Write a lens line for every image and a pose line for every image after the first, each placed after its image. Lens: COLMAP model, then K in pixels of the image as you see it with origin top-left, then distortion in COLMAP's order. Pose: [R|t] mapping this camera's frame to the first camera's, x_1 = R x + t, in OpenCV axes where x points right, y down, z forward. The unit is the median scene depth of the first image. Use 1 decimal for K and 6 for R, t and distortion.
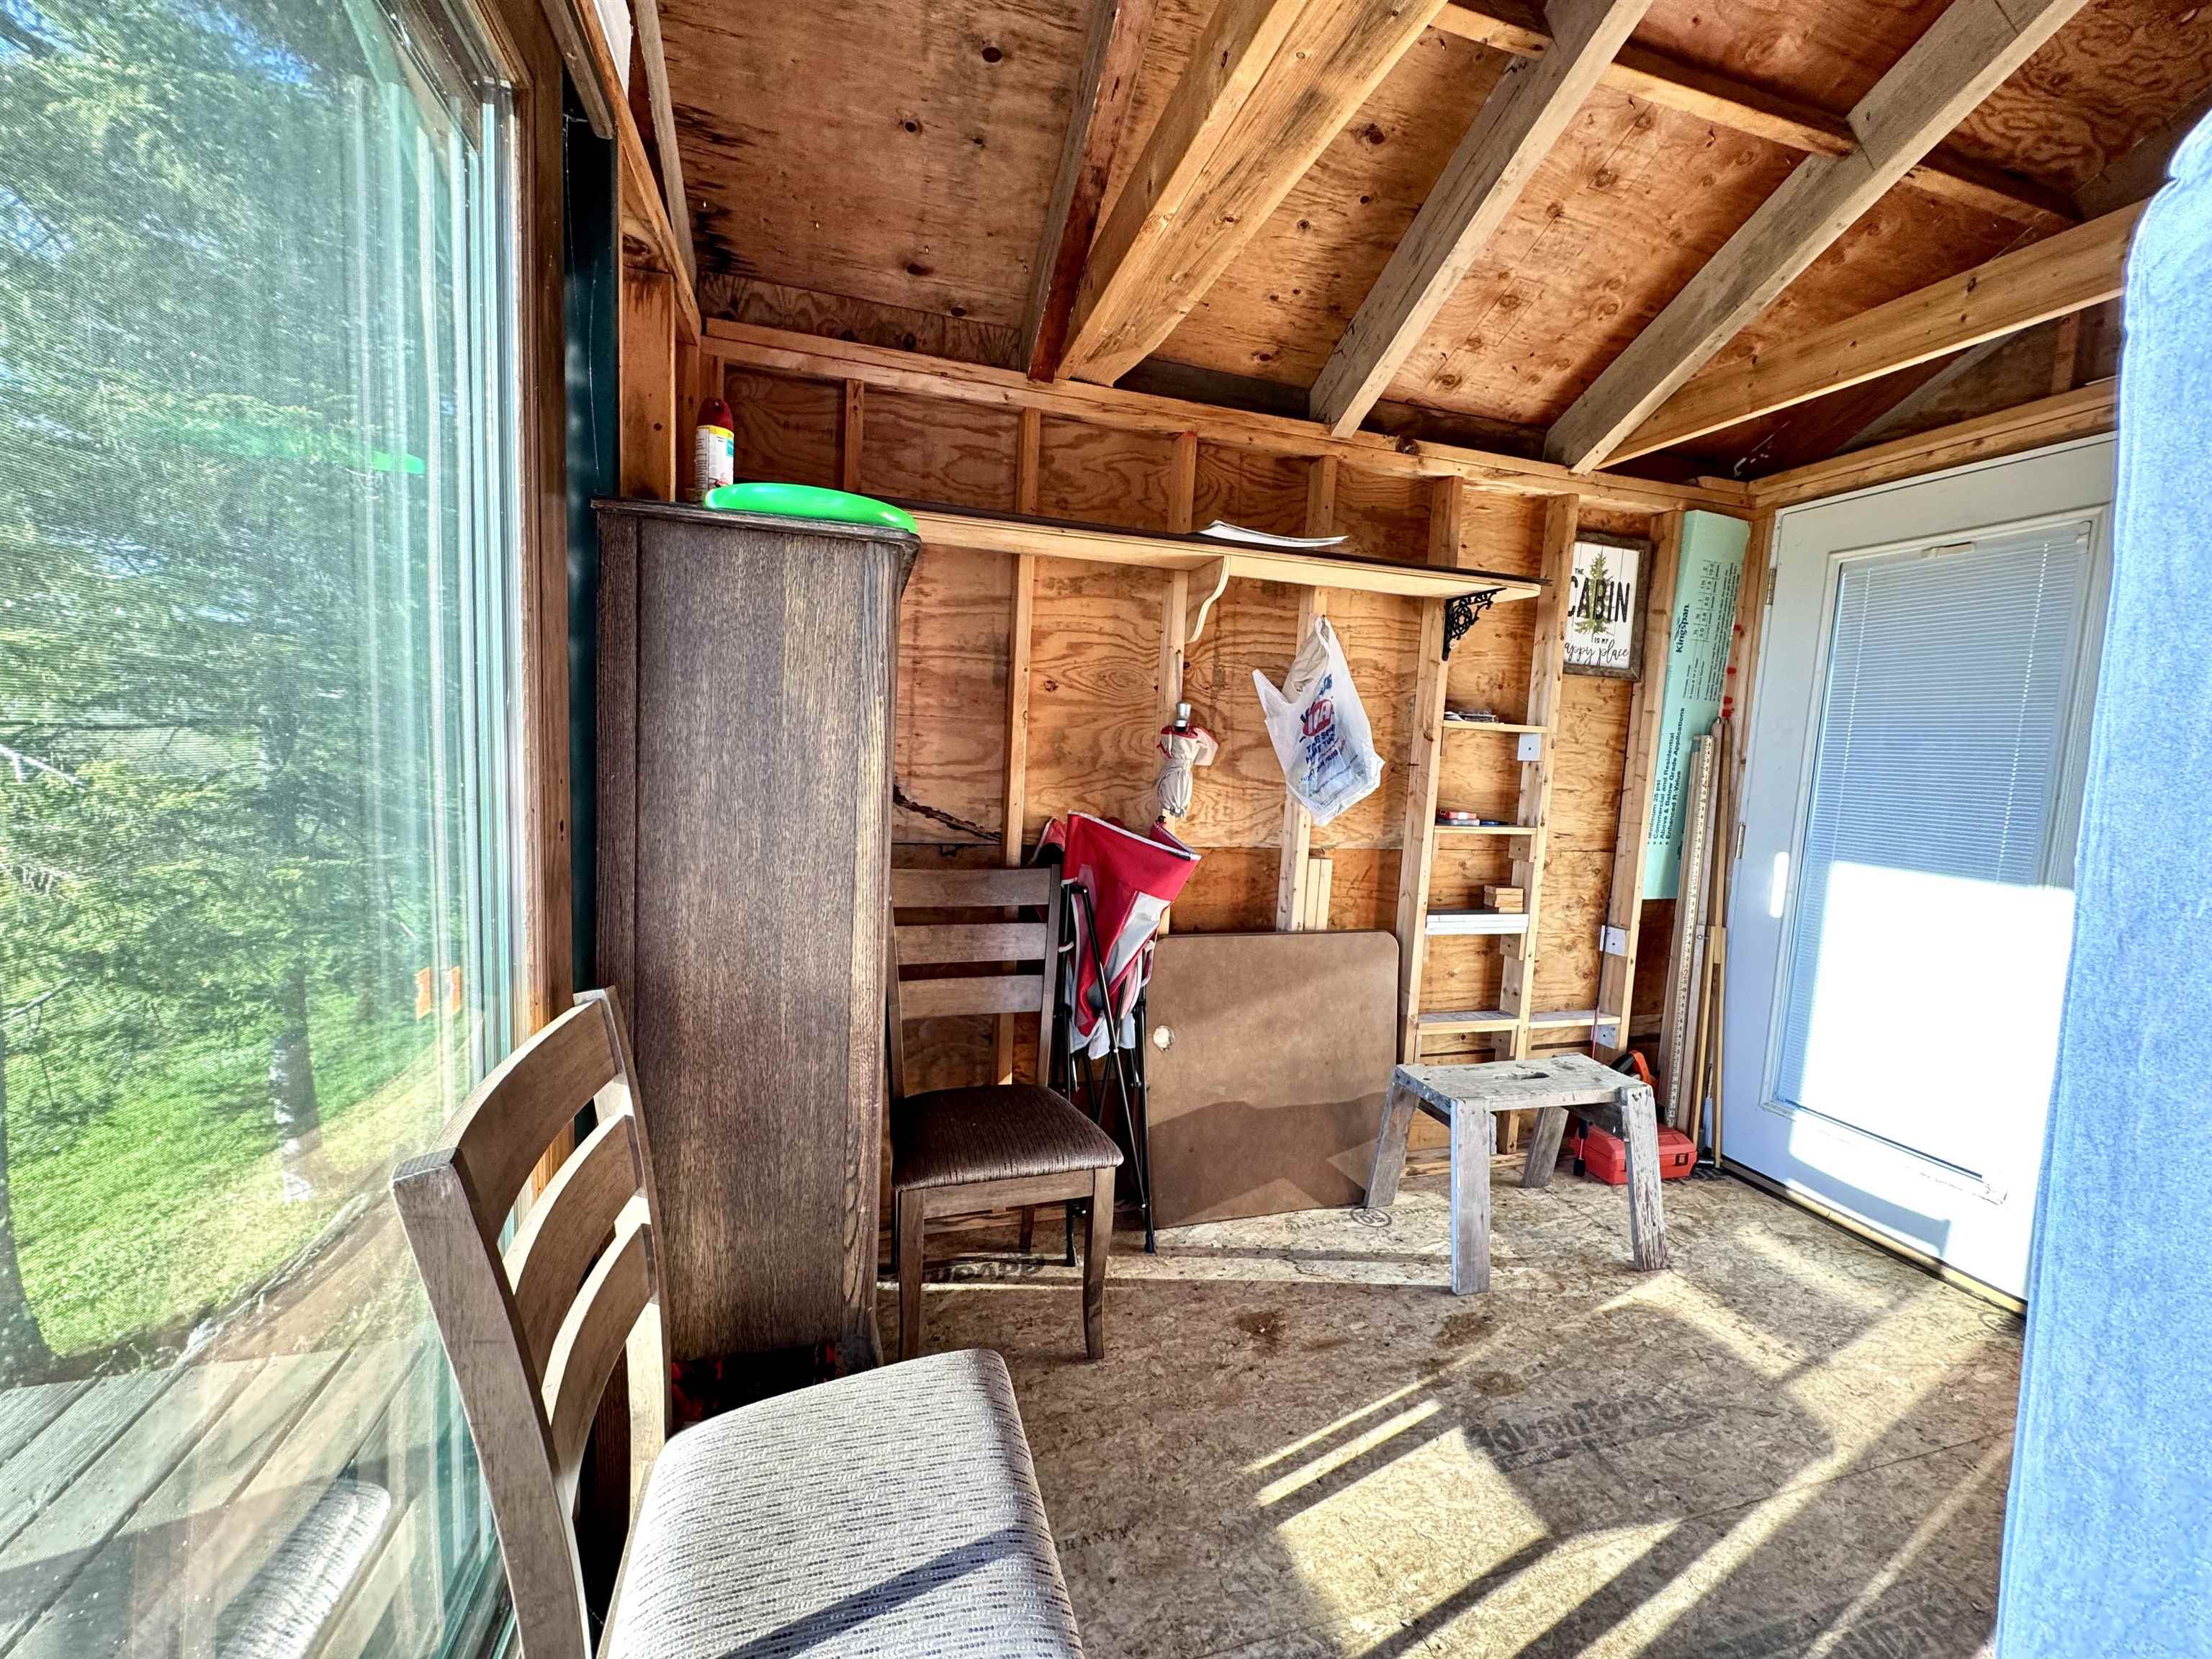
lens RADIAL K [[870.7, 0, 1110.9], [0, 870.7, 824.7], [0, 0, 1]] dist [-0.002186, -0.000105]
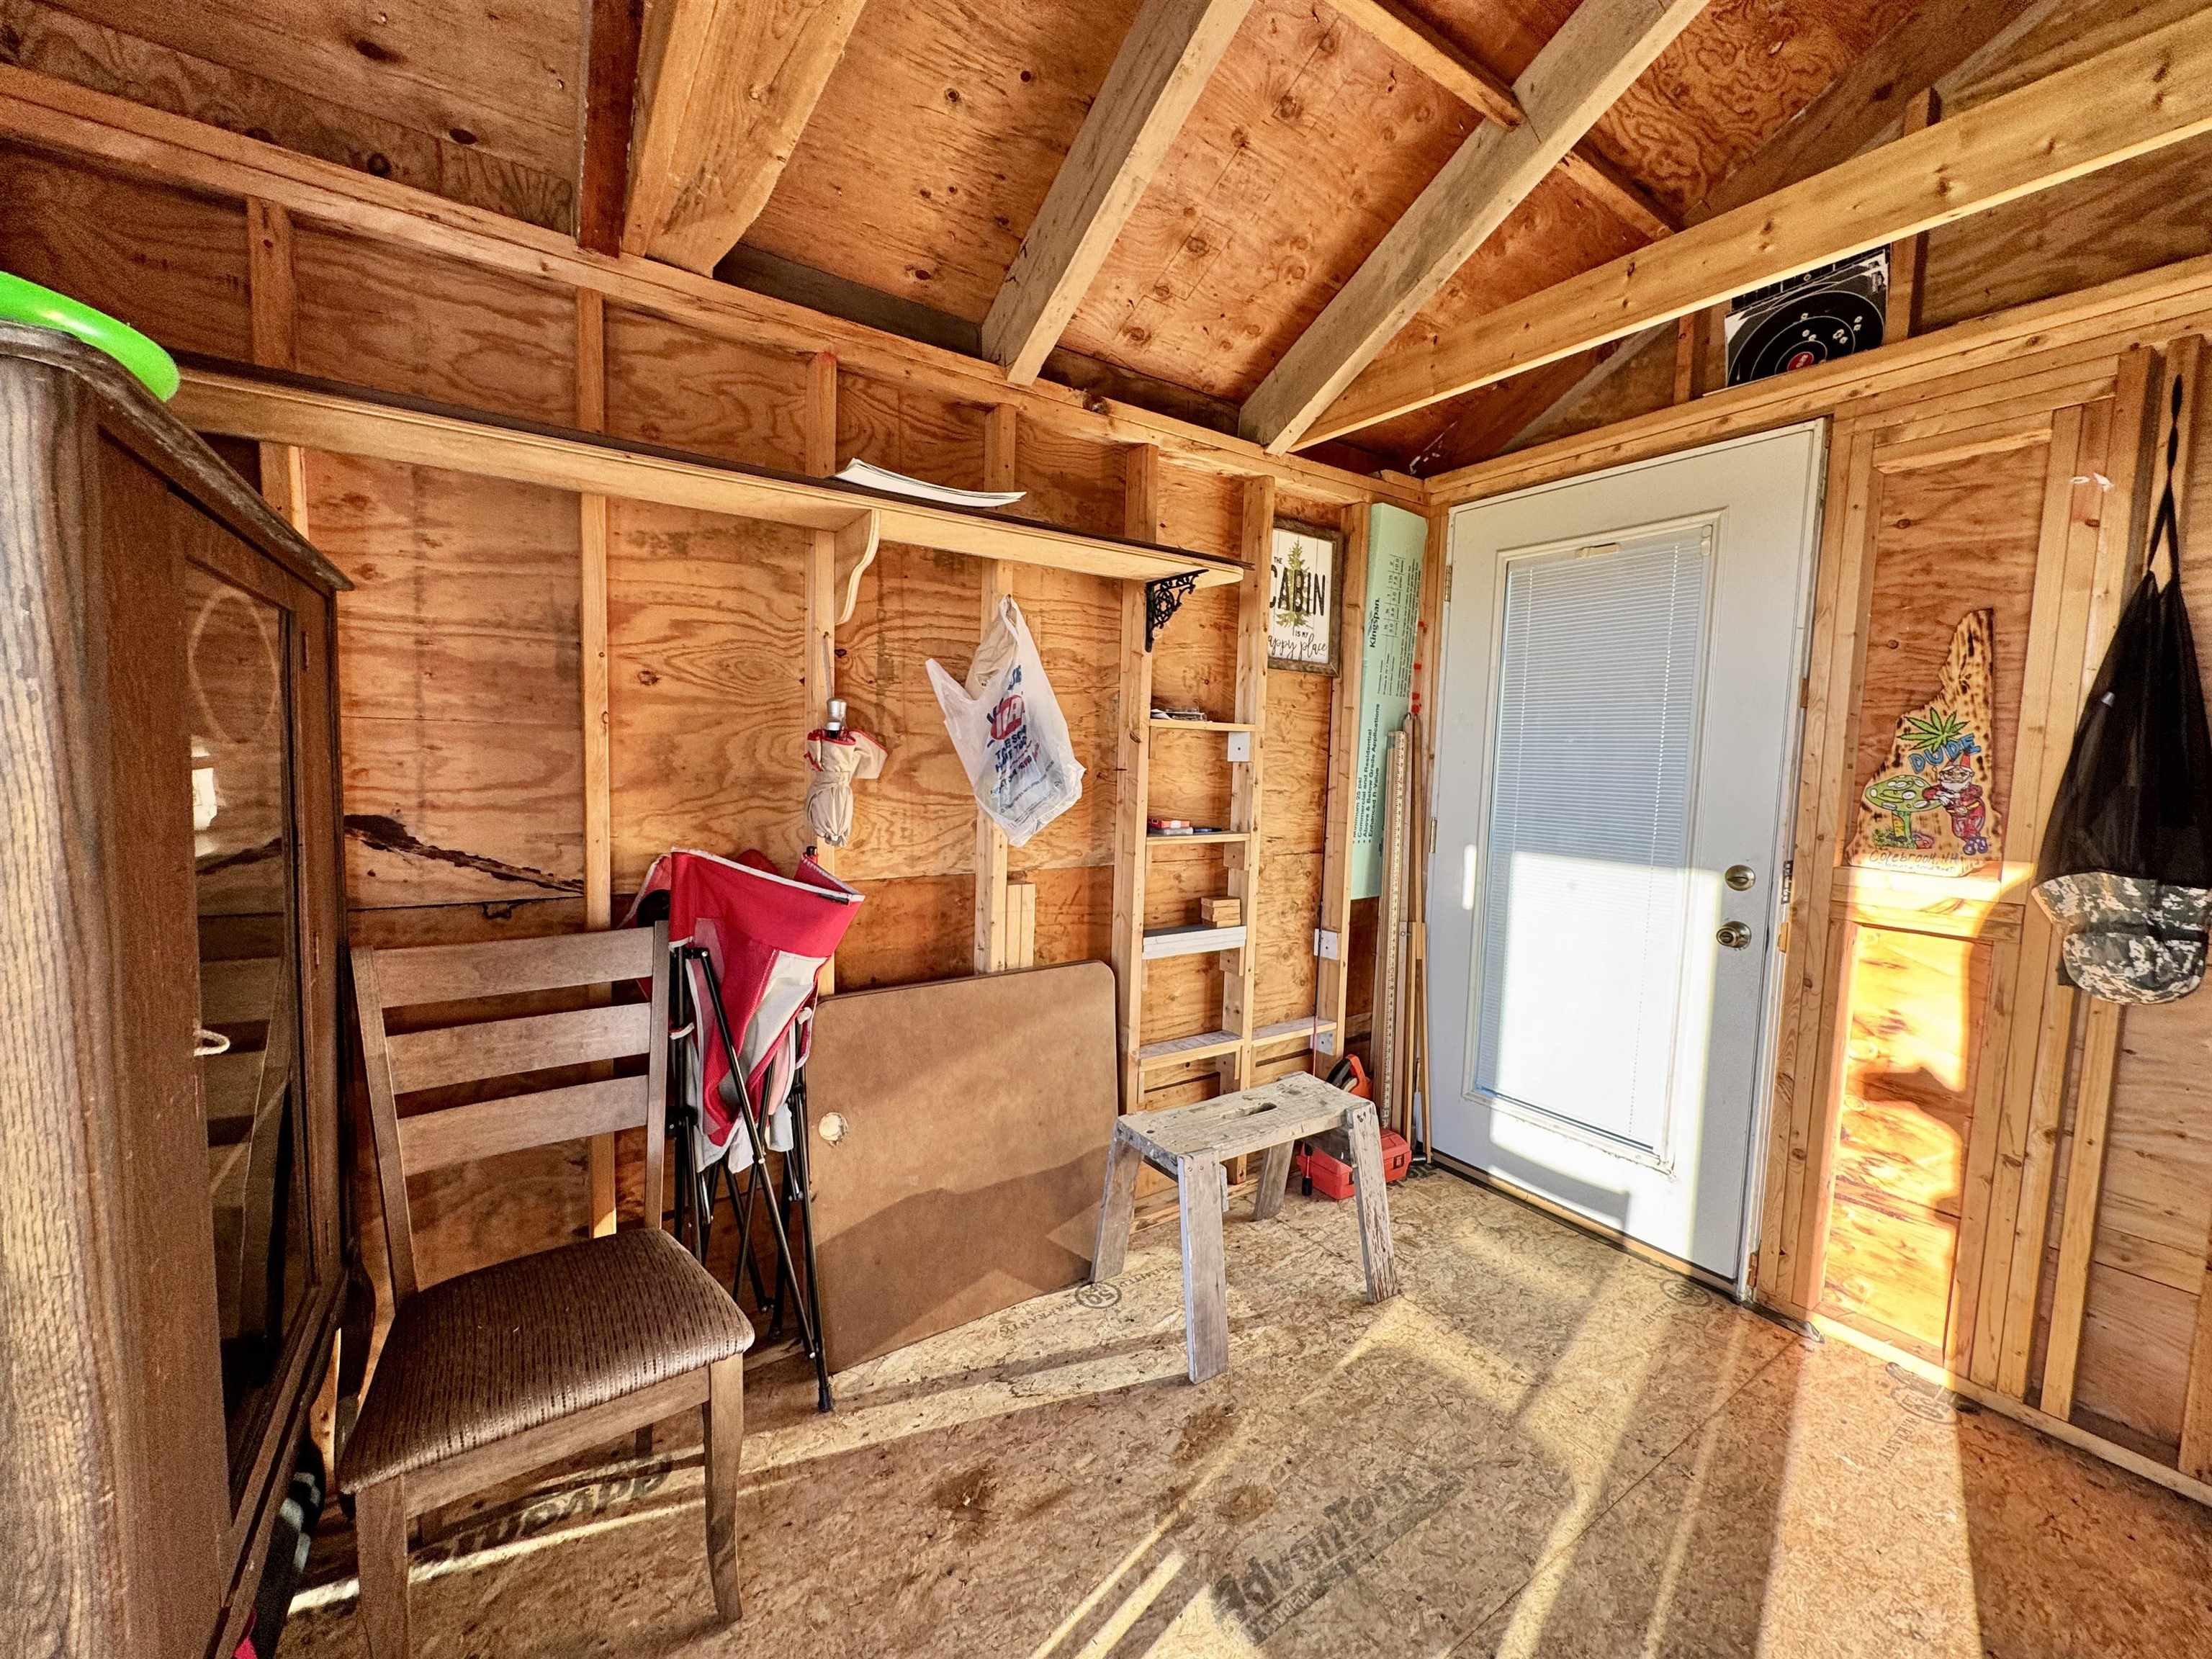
lens RADIAL K [[870.7, 0, 1110.9], [0, 870.7, 824.7], [0, 0, 1]] dist [-0.002186, -0.000105]
pose [[0.952328, -0.047017, 0.301431, 0.078153], [0.047588, 0.998852, 0.005455, -0.020709], [-0.301341, 0.009149, 0.953472, 0.182311]]
